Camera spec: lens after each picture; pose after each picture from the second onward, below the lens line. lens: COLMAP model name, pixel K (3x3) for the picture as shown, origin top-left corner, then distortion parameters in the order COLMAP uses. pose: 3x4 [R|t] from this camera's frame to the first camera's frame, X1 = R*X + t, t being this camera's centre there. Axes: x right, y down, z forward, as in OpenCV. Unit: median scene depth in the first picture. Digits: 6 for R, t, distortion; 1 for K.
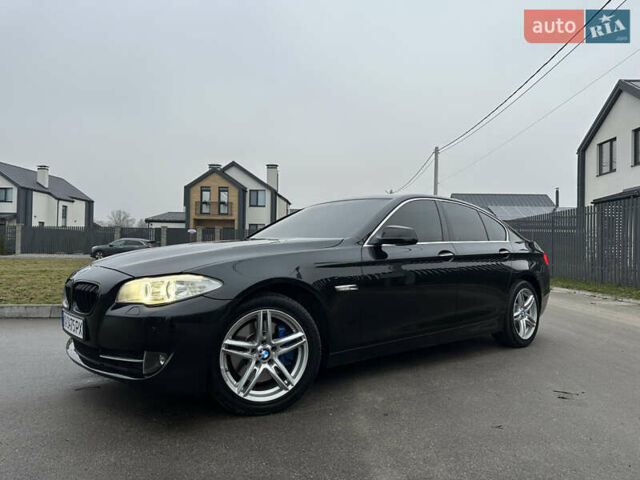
lens RADIAL K [[444.2, 0, 324.7], [0, 444.2, 237.4], [0, 0, 1]] dist [0.033924, -0.046575]
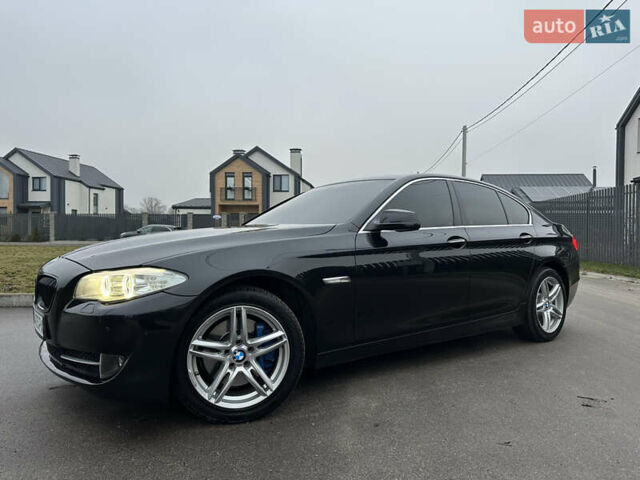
lens RADIAL K [[444.2, 0, 322.9], [0, 444.2, 239.2], [0, 0, 1]] dist [0.033924, -0.046575]
pose [[0.997708, -0.008956, -0.067073, 0.076690], [0.011596, 0.999169, 0.039080, -0.002993], [0.066667, -0.039768, 0.996982, 0.107602]]
